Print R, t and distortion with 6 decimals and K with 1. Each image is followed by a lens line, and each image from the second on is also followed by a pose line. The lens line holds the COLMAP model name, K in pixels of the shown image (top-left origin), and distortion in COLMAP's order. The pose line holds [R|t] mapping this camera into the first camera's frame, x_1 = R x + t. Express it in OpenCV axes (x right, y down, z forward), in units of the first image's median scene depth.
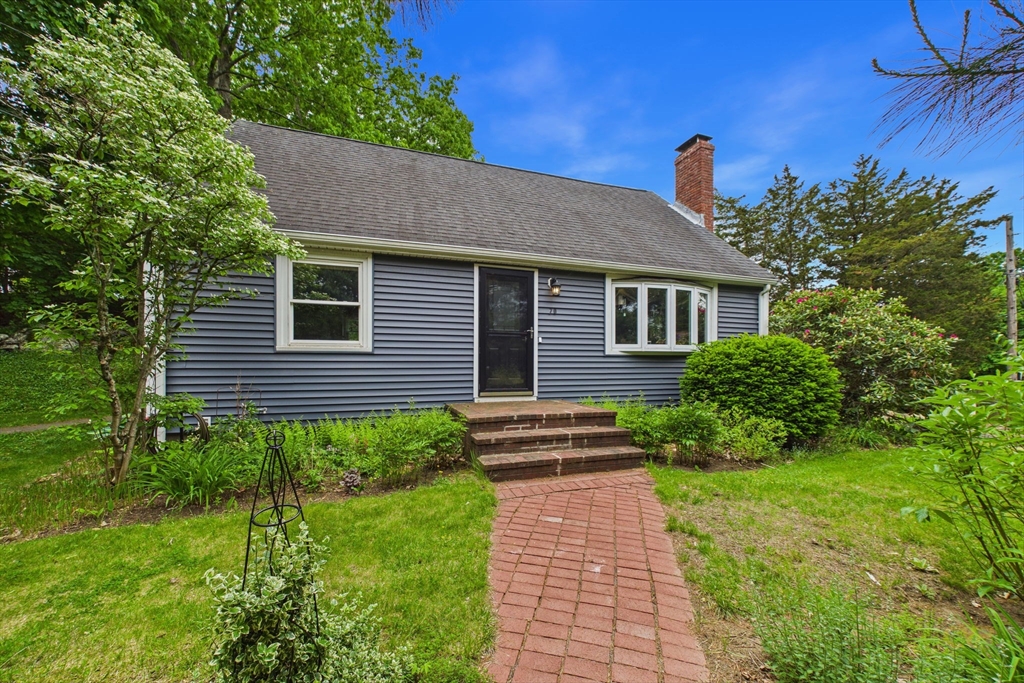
lens RADIAL K [[392.8, 0, 513.6], [0, 392.8, 349.2], [0, 0, 1]] dist [0.000311, 0.000061]
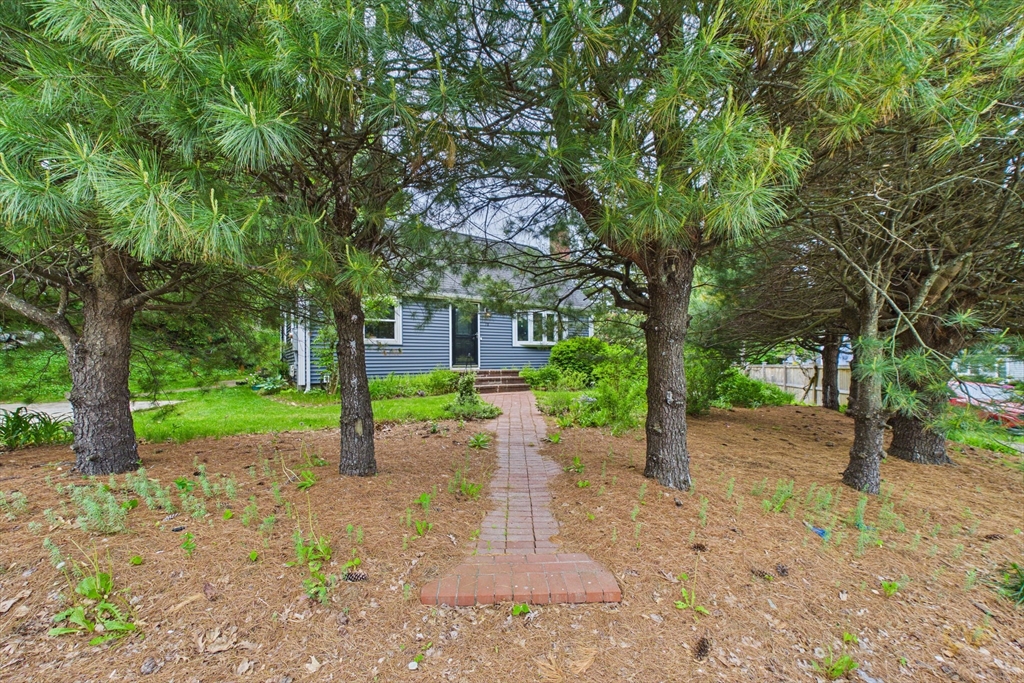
lens RADIAL K [[392.8, 0, 512.7], [0, 392.8, 347.4], [0, 0, 1]] dist [0.000311, 0.000061]
pose [[0.967345, -0.003813, 0.253433, -0.286140], [0.004631, 0.999986, -0.002631, 0.025342], [-0.253419, 0.003719, 0.967349, -0.976793]]
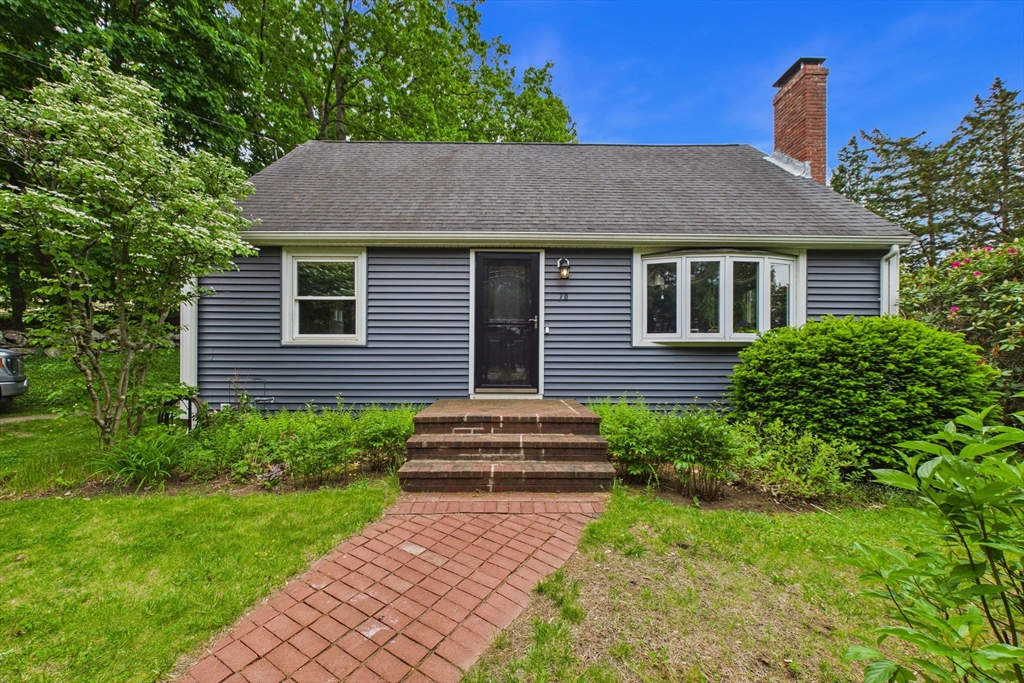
lens RADIAL K [[392.8, 0, 517.3], [0, 392.8, 342.8], [0, 0, 1]] dist [0.000311, 0.000061]
pose [[0.948285, -0.009337, -0.317284, 0.288990], [0.009792, 0.999952, -0.000159, 0.004362], [0.317271, -0.002956, 0.948330, 0.151700]]
